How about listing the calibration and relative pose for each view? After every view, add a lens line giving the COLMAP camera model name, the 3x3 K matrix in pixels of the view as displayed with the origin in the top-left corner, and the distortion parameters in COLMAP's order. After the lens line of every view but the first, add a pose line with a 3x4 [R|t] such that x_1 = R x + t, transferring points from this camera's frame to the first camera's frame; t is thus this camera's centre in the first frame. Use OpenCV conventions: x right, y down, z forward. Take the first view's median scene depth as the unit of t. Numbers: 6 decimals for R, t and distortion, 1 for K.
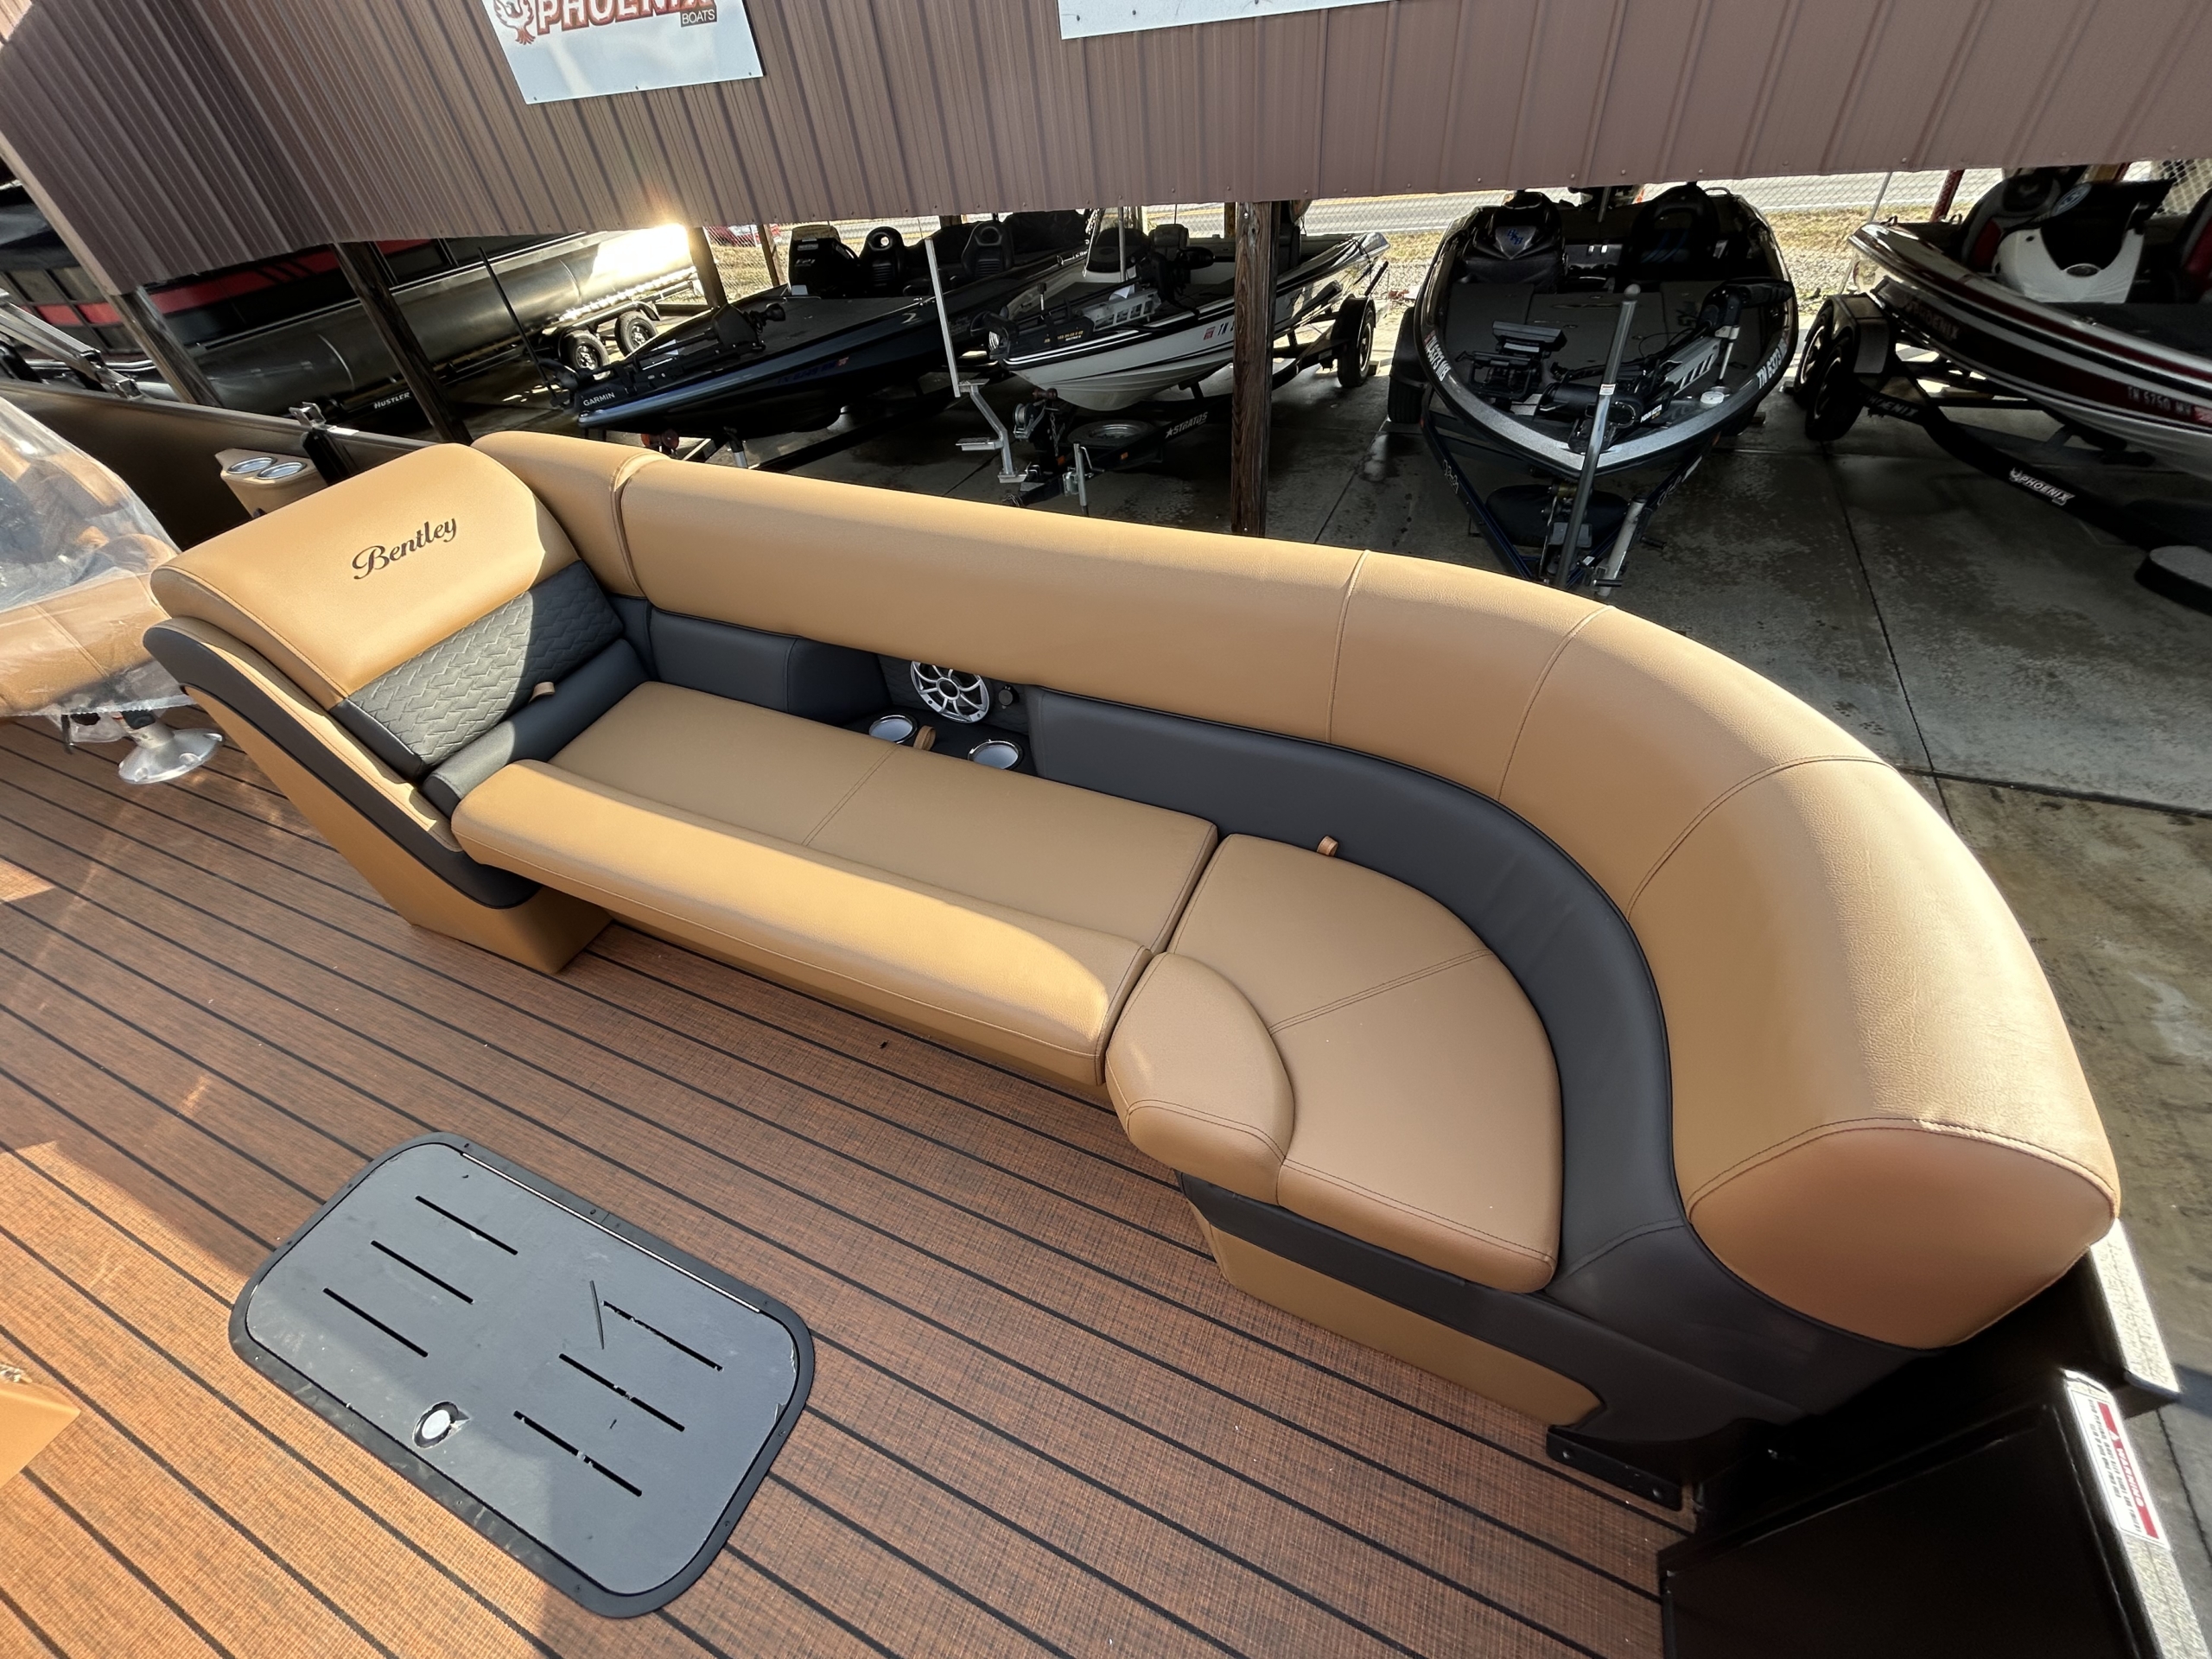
lens RADIAL K [[890.1, 0, 1104.9], [0, 890.1, 817.9], [0, 0, 1]] dist [0.000819, 0.000128]
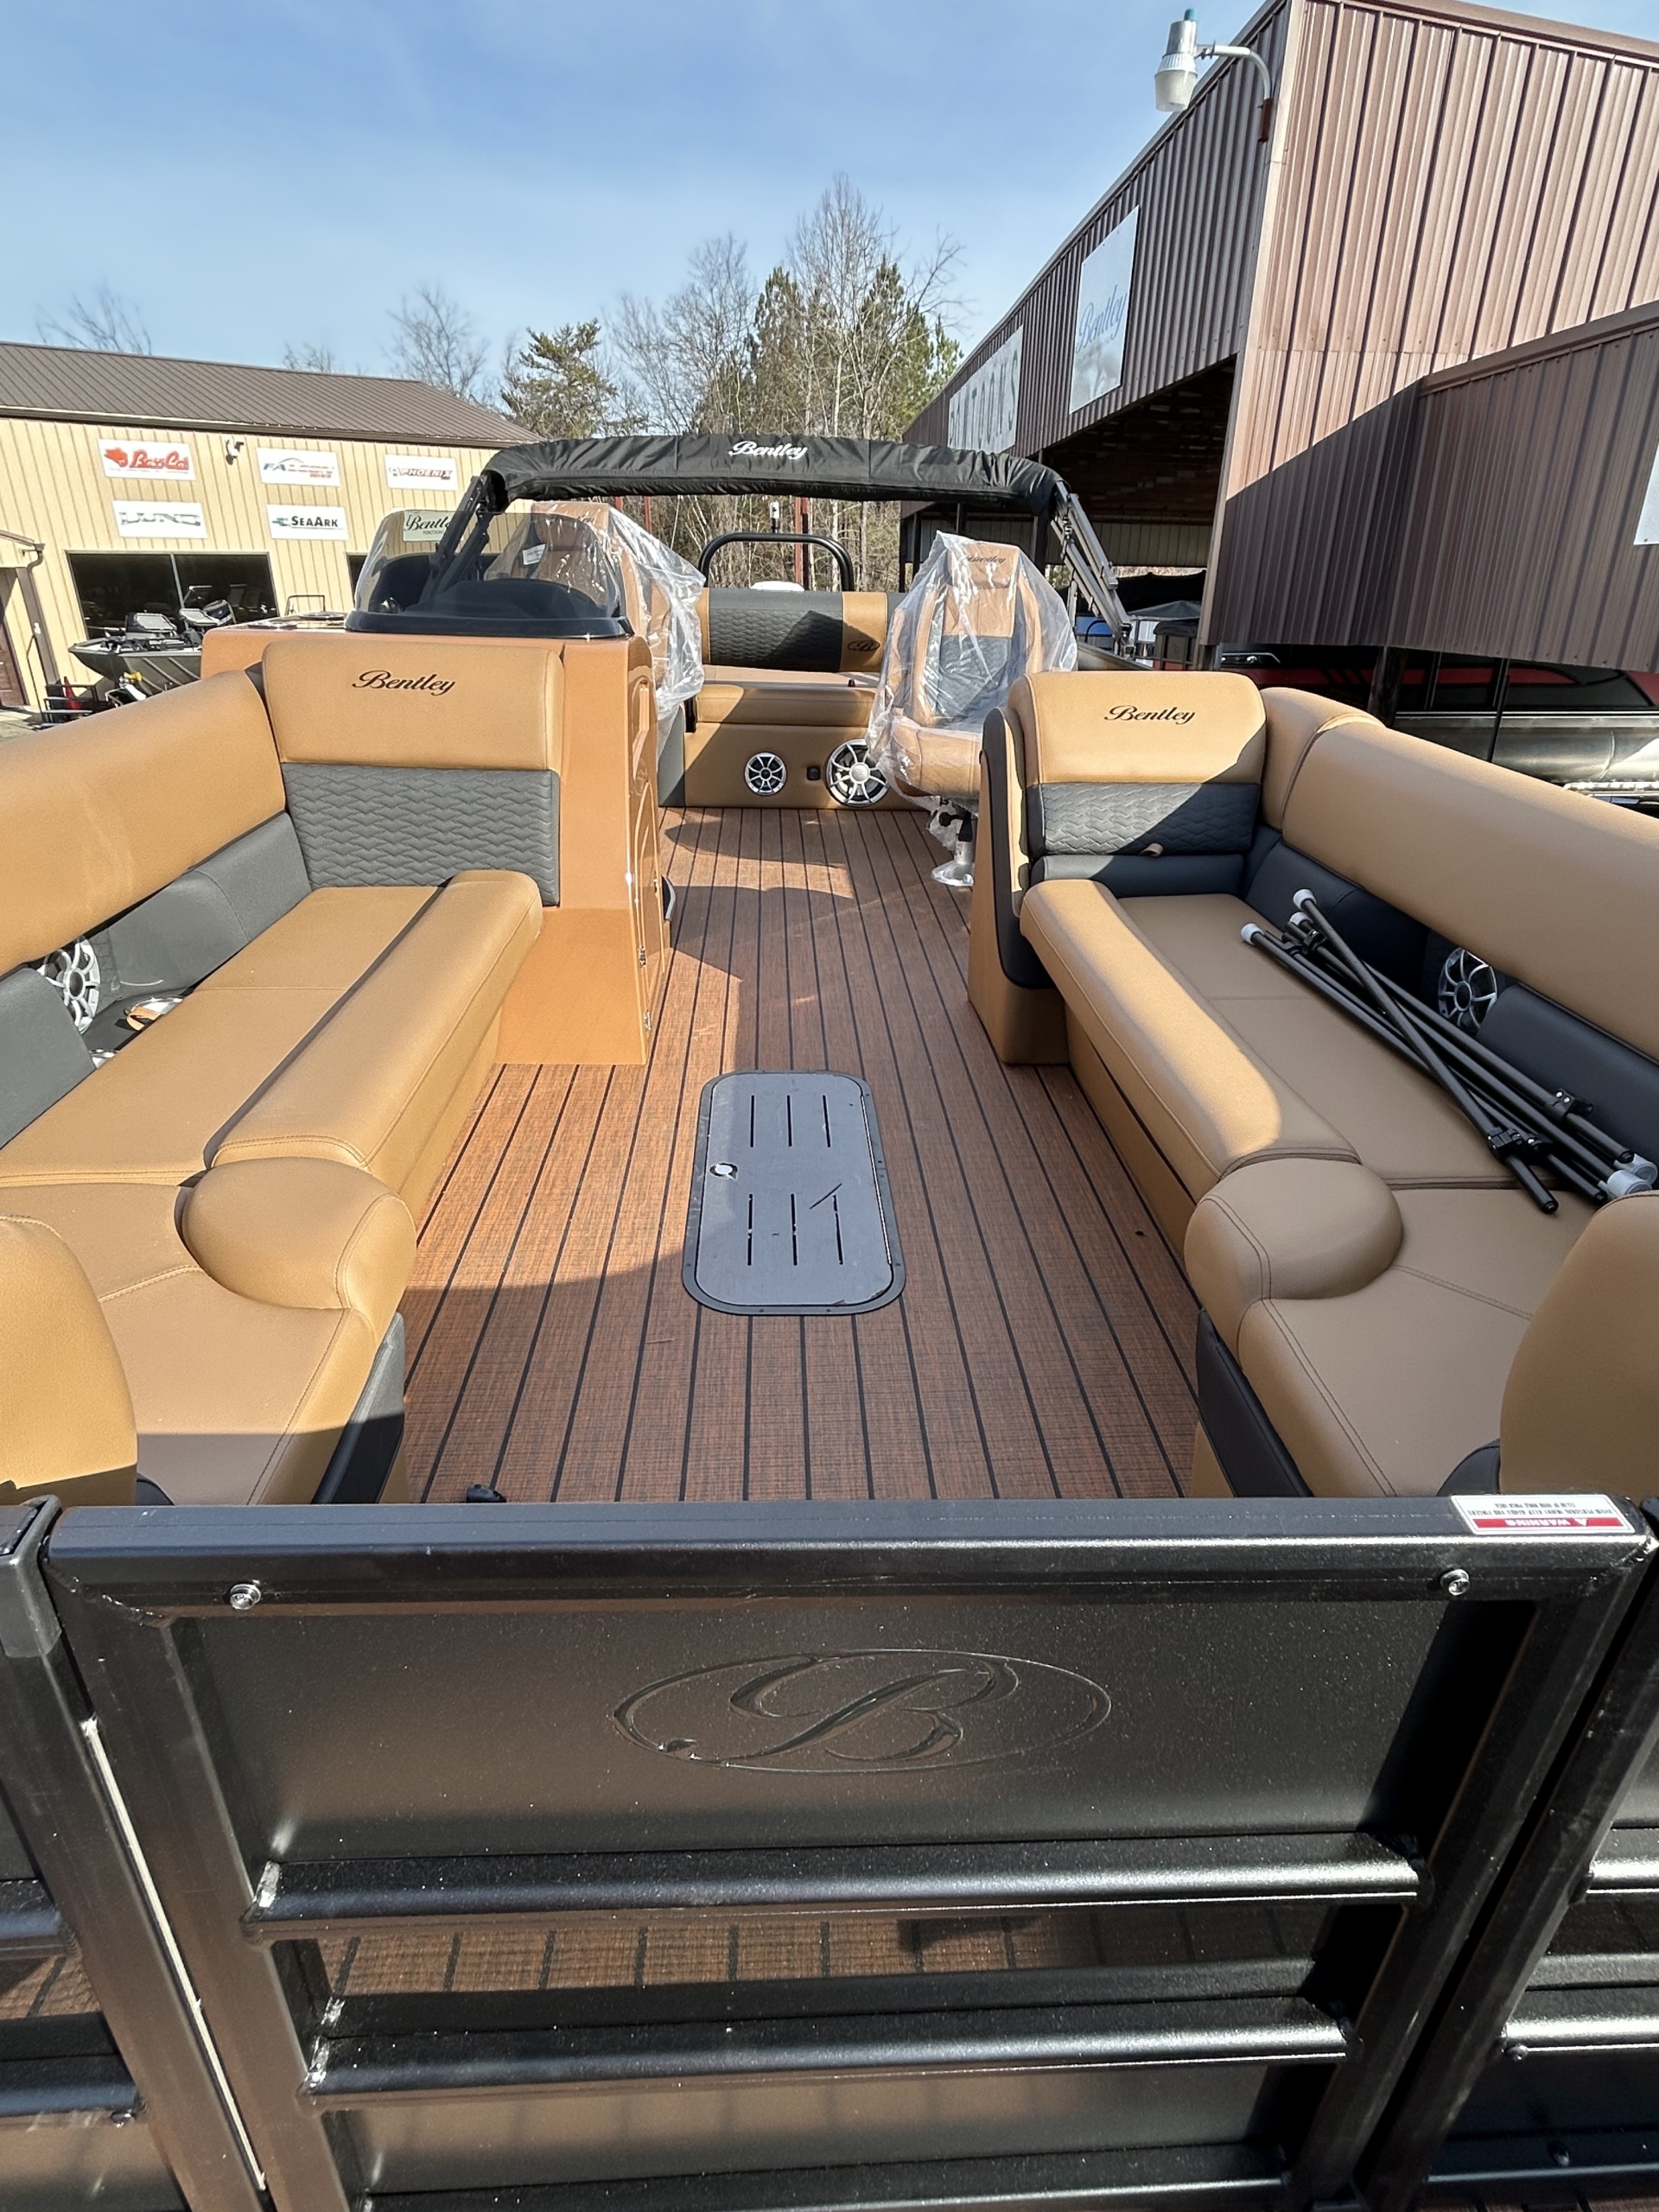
lens RADIAL K [[1186.0, 0, 845.9], [0, 1186.0, 1107.8], [0, 0, 1]] dist [0.002051, 0.001943]
pose [[0.453737, 0.447185, -0.770810, 0.552105], [-0.641891, 0.764003, 0.065387, 0.280337], [0.618142, 0.465108, 0.633700, -0.074724]]
